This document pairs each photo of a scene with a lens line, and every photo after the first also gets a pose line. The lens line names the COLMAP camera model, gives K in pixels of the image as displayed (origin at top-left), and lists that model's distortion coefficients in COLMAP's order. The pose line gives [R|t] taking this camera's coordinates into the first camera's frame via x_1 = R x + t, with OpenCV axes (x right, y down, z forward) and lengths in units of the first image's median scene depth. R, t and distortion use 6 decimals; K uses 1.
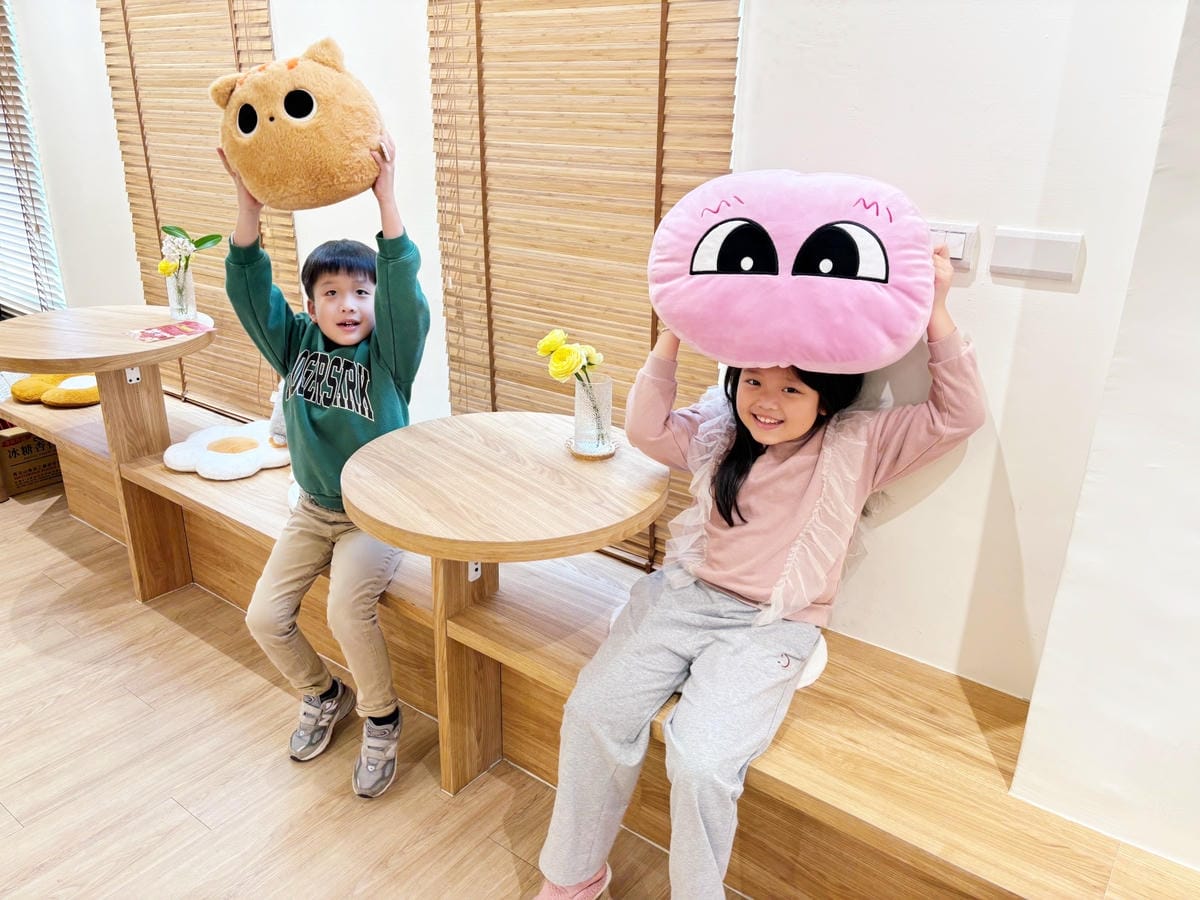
lens RADIAL K [[900.3, 0, 600.0], [0, 900.3, 450.0], [0, 0, 1]] dist [0.014559, 0.001726]
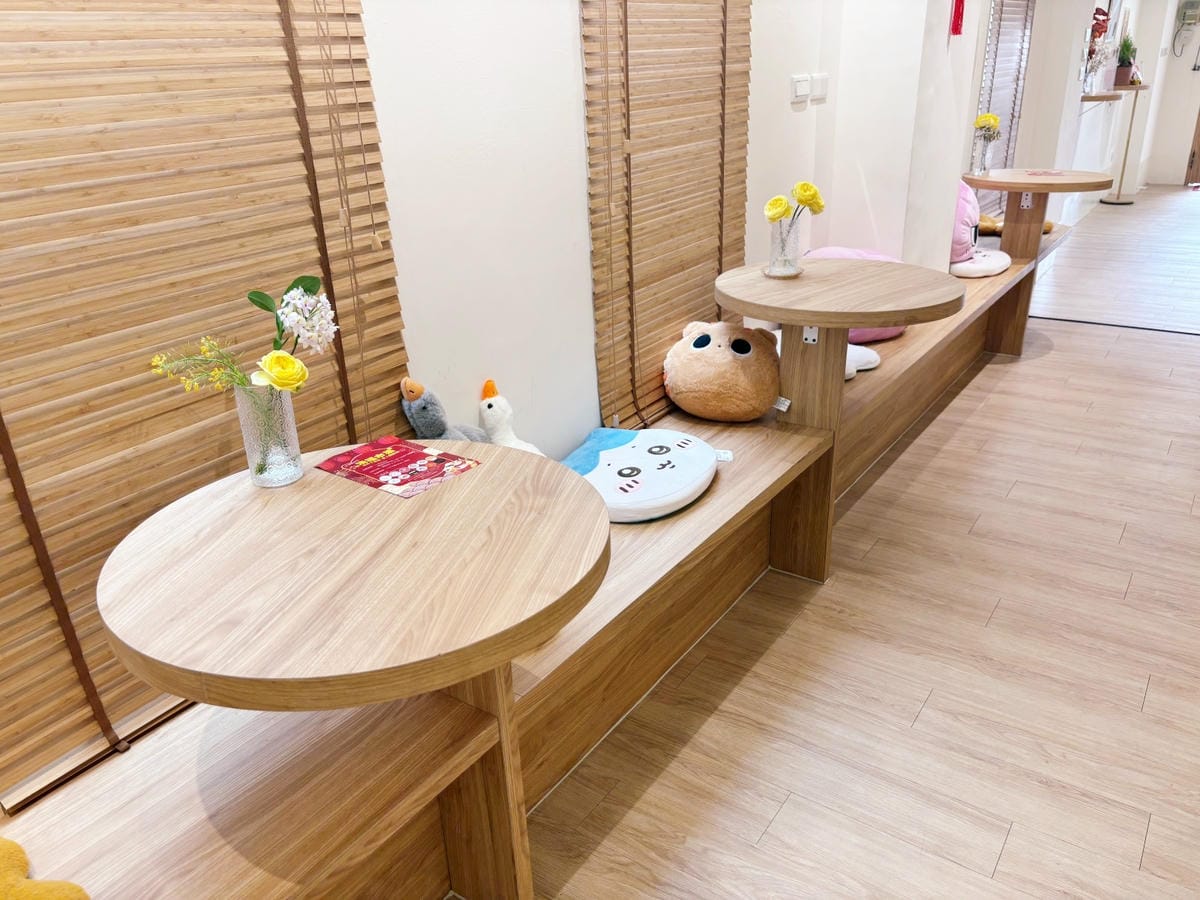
lens RADIAL K [[899.7, 0, 600.0], [0, 899.7, 450.0], [0, 0, 1]] dist [-0.006149, -0.004705]
pose [[-0.037027, -0.415855, 0.908677, -1.100738], [0.395243, 0.829062, 0.395525, -0.346342], [-0.917830, 0.373794, 0.133666, 0.964726]]
